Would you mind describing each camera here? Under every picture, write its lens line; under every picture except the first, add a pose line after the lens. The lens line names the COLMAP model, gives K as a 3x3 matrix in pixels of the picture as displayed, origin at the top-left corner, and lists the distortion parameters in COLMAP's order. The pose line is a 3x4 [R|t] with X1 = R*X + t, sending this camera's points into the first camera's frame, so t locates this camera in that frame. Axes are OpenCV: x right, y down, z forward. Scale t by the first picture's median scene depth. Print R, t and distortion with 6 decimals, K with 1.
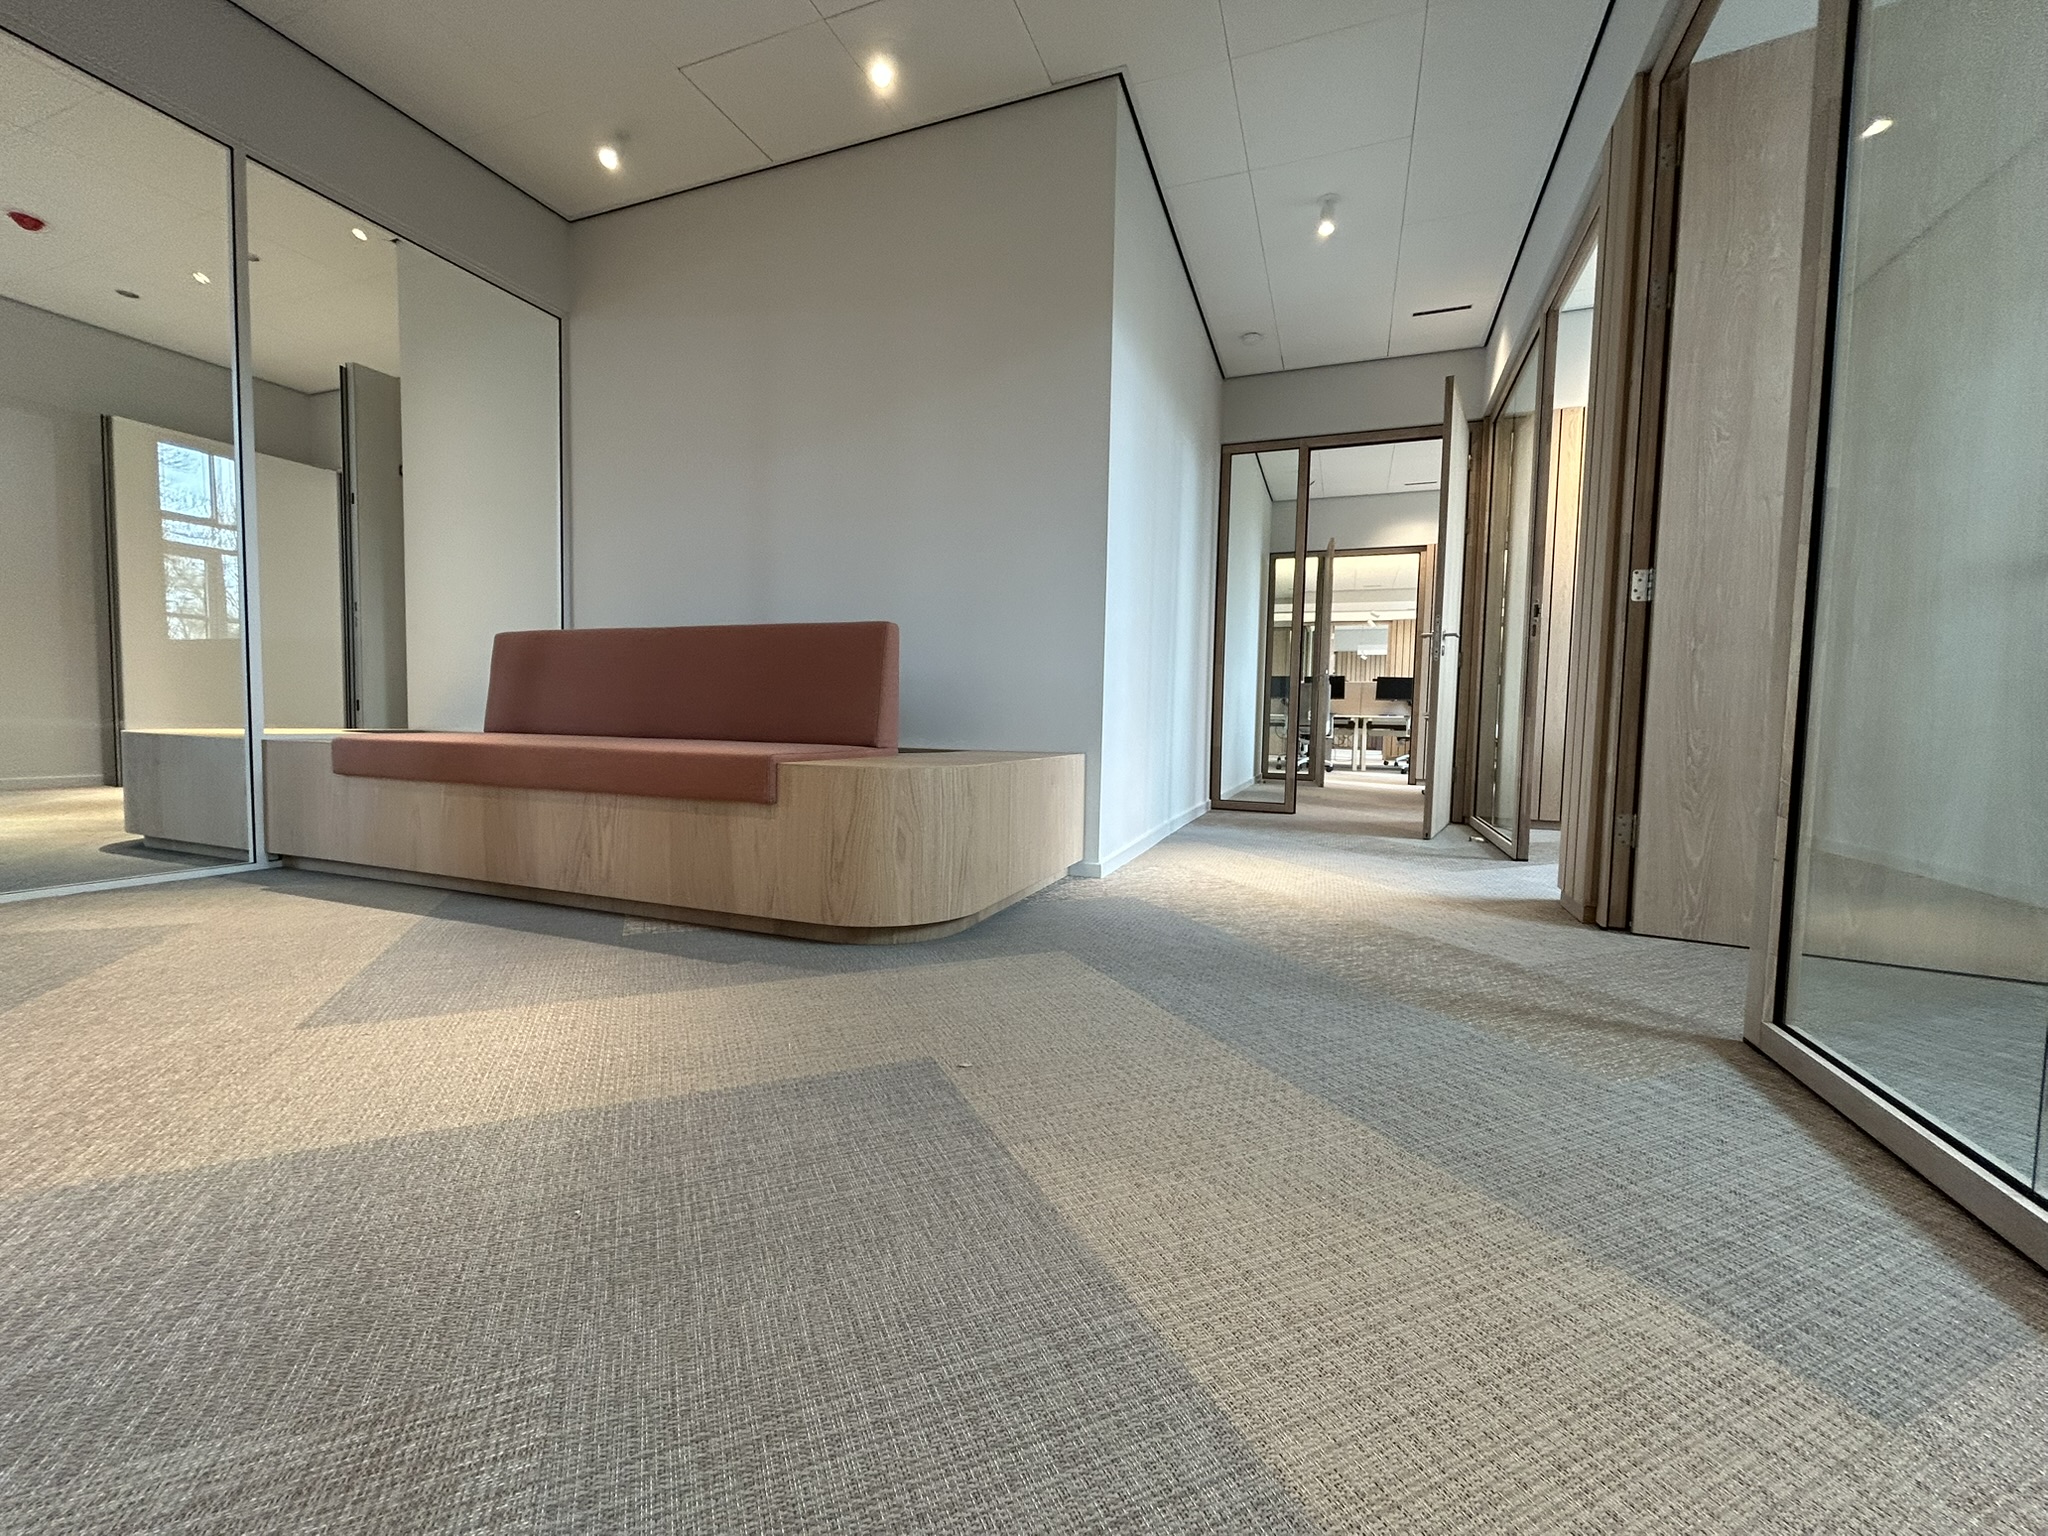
lens RADIAL K [[822.7, 0, 1024.0], [0, 822.7, 768.0], [0, 0, 1]] dist [0.012067, -0.004981]
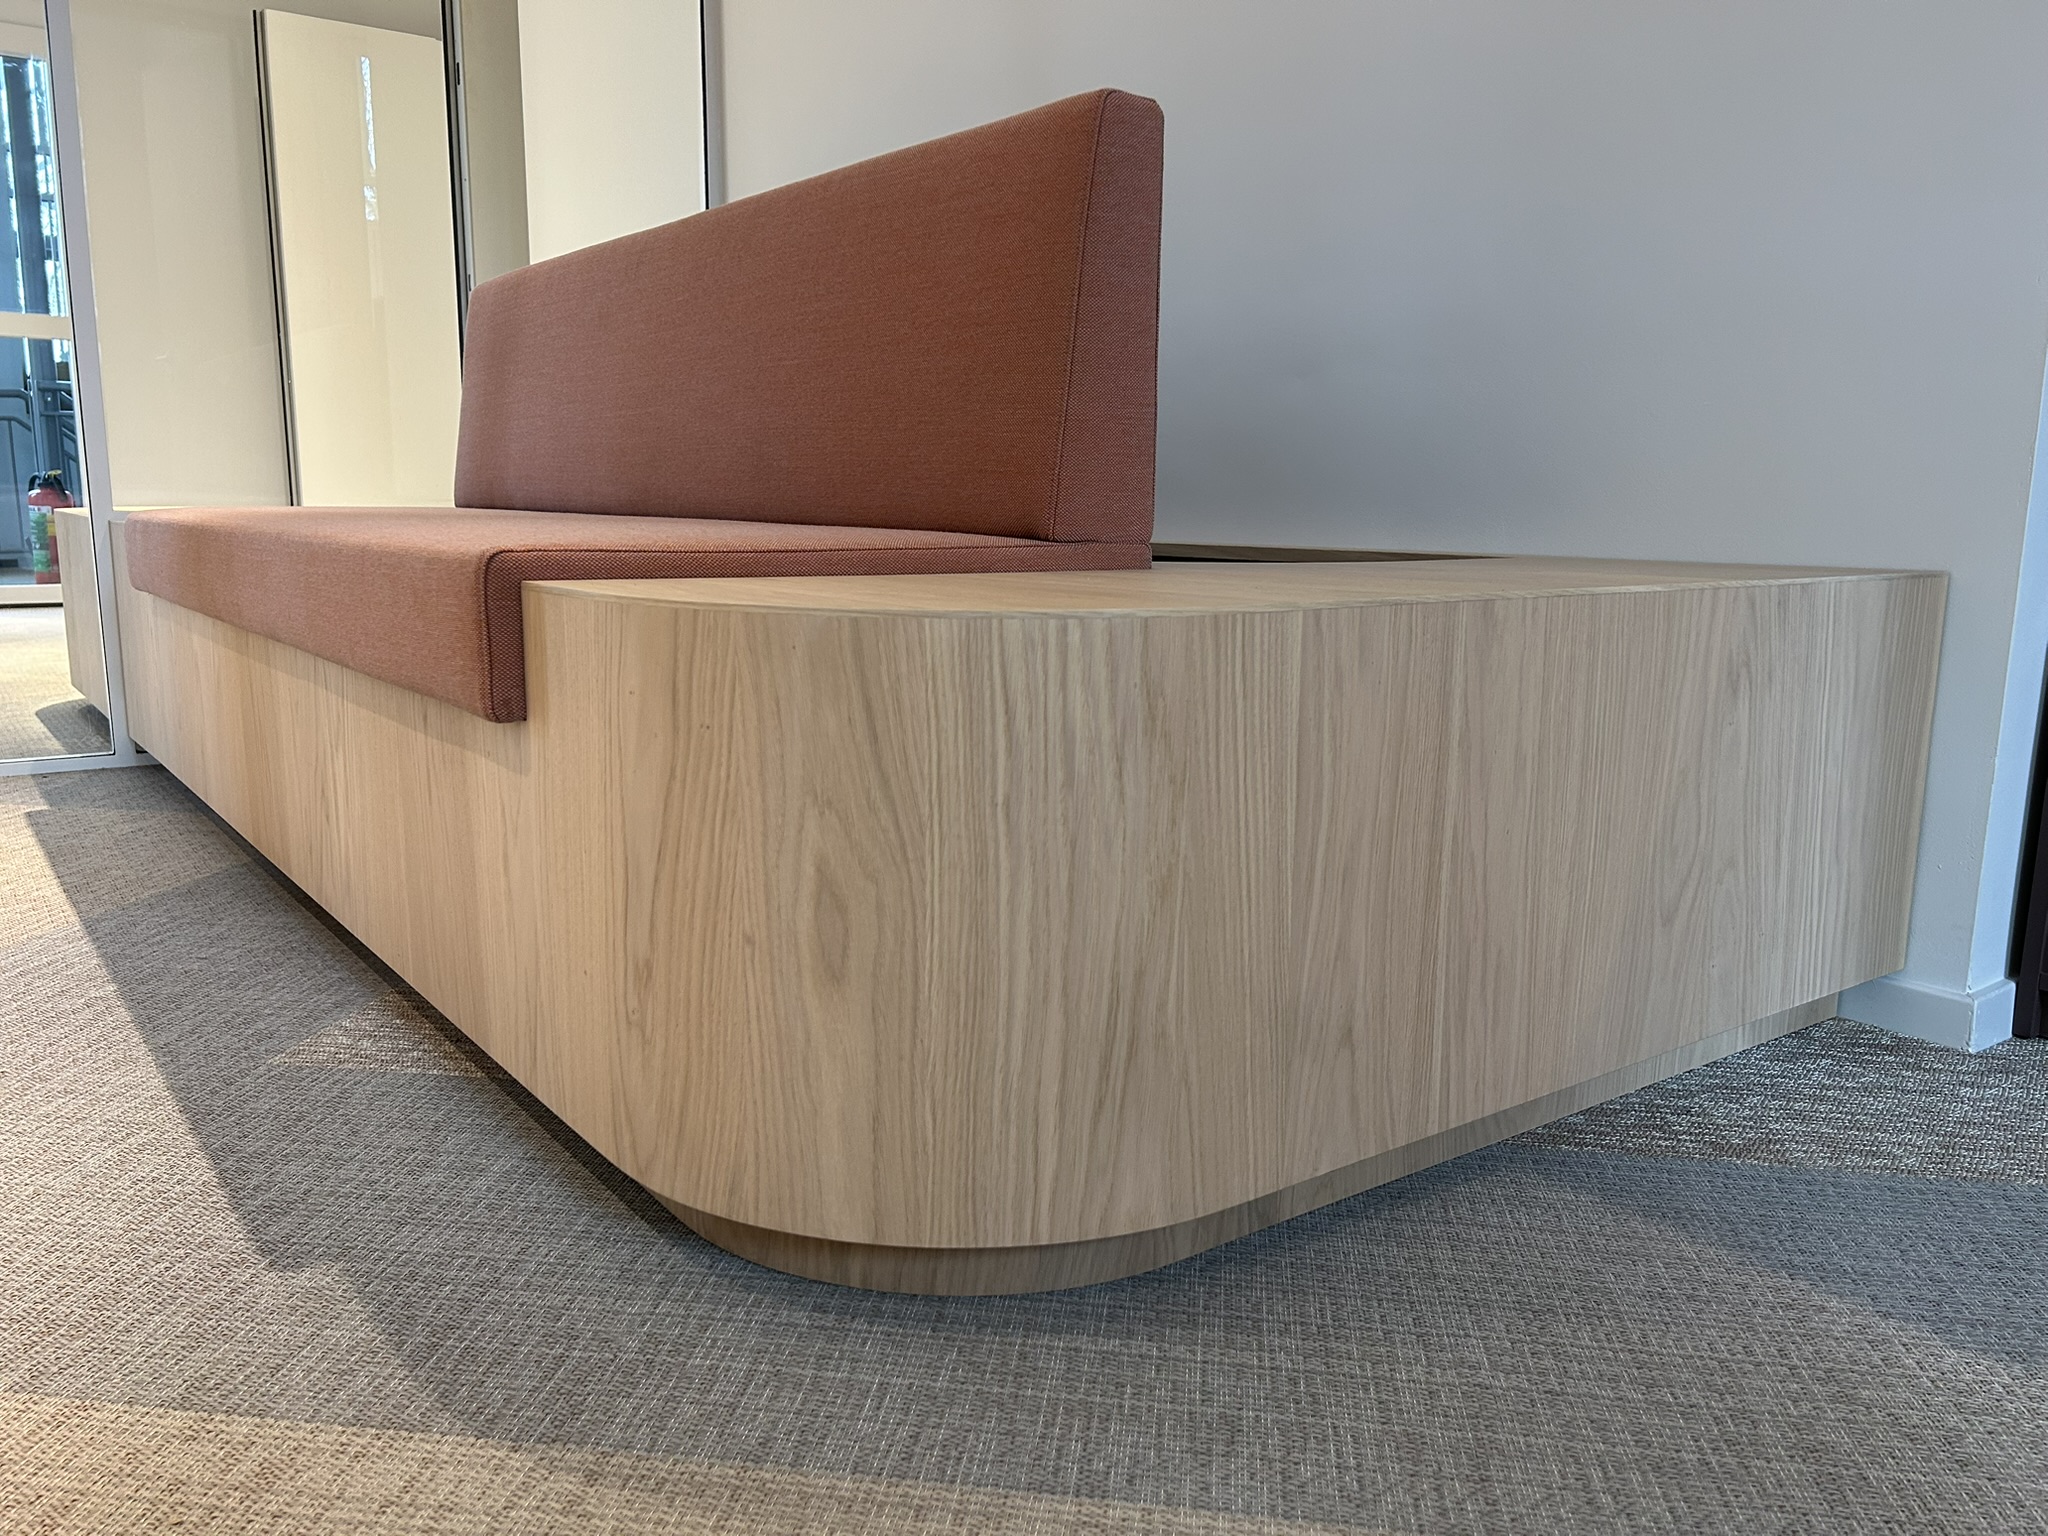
lens RADIAL K [[1545.2, 0, 1024.0], [0, 1545.2, 768.0], [0, 0, 1]] dist [0.049100, -0.000306]
pose [[0.848312, 0.079638, -0.523474, 0.128337], [-0.023915, 0.993379, 0.112370, -0.006493], [0.528957, -0.082806, 0.844599, 0.595720]]
